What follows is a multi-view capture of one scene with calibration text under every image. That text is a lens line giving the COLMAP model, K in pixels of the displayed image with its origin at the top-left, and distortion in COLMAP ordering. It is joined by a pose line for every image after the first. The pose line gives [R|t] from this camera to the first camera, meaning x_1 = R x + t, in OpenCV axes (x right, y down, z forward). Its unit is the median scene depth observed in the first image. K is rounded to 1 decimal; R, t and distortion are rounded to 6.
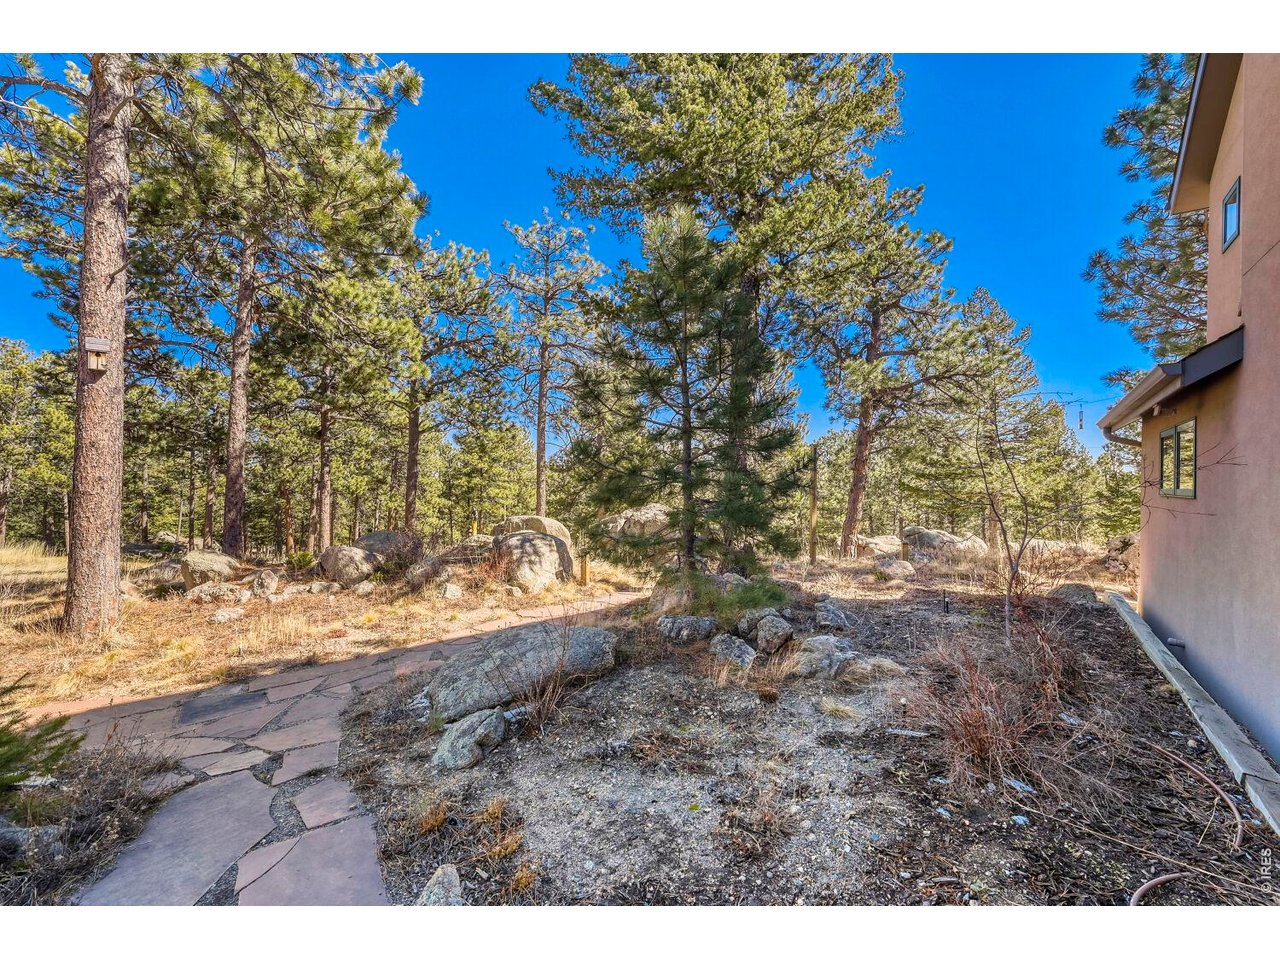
lens RADIAL K [[585.1, 0, 640.0], [0, 585.1, 480.0], [0, 0, 1]] dist [0.000808, 0.000645]
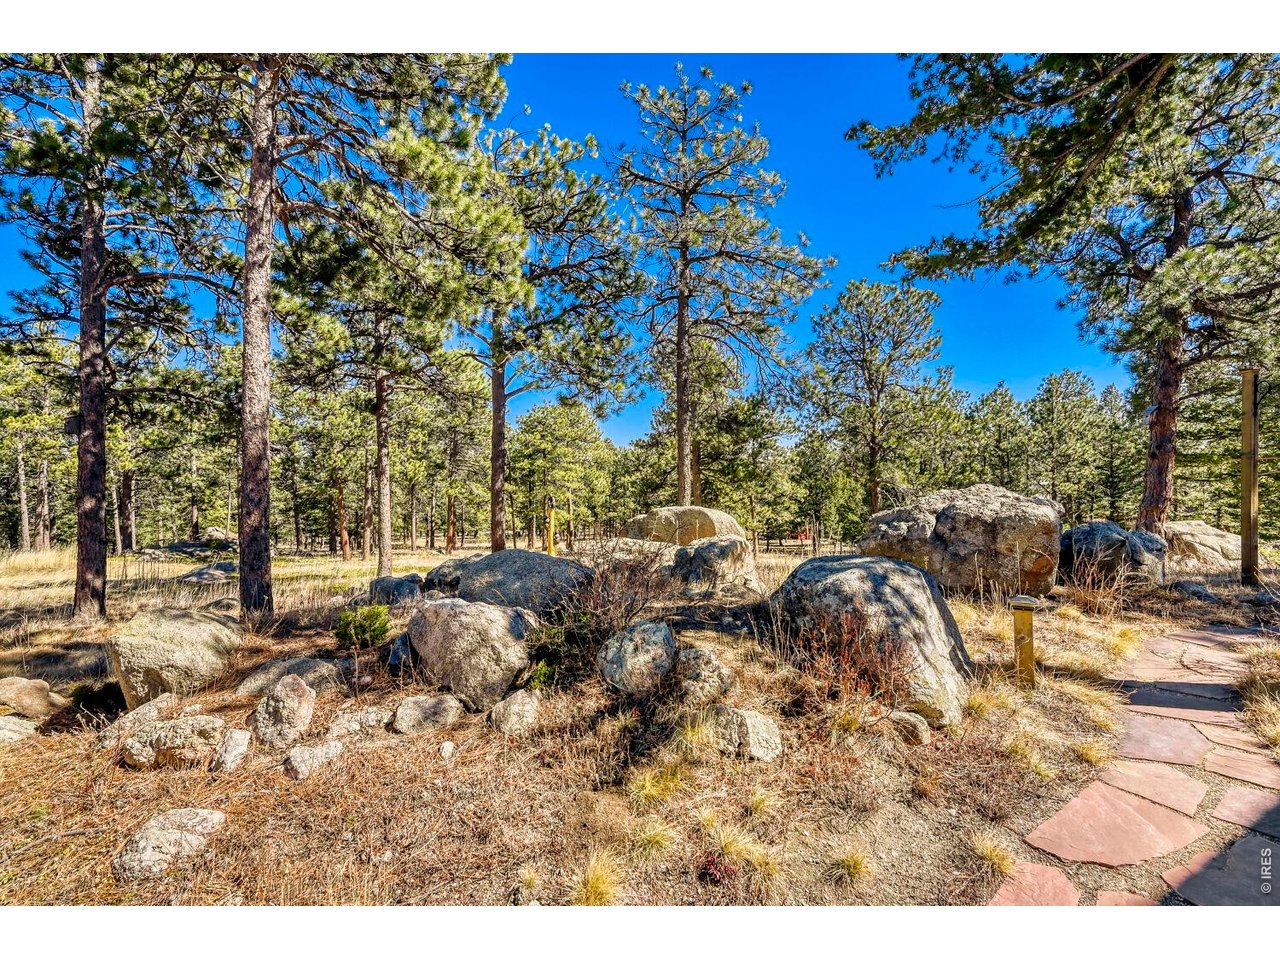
lens RADIAL K [[587.2, 0, 639.9], [0, 587.2, 466.7], [0, 0, 1]] dist [0.002294, 0.000440]
pose [[0.997074, -0.029193, -0.070646, -0.134415], [0.030053, 0.999486, 0.011145, 0.004555], [0.070284, -0.013236, 0.997439, 0.227956]]
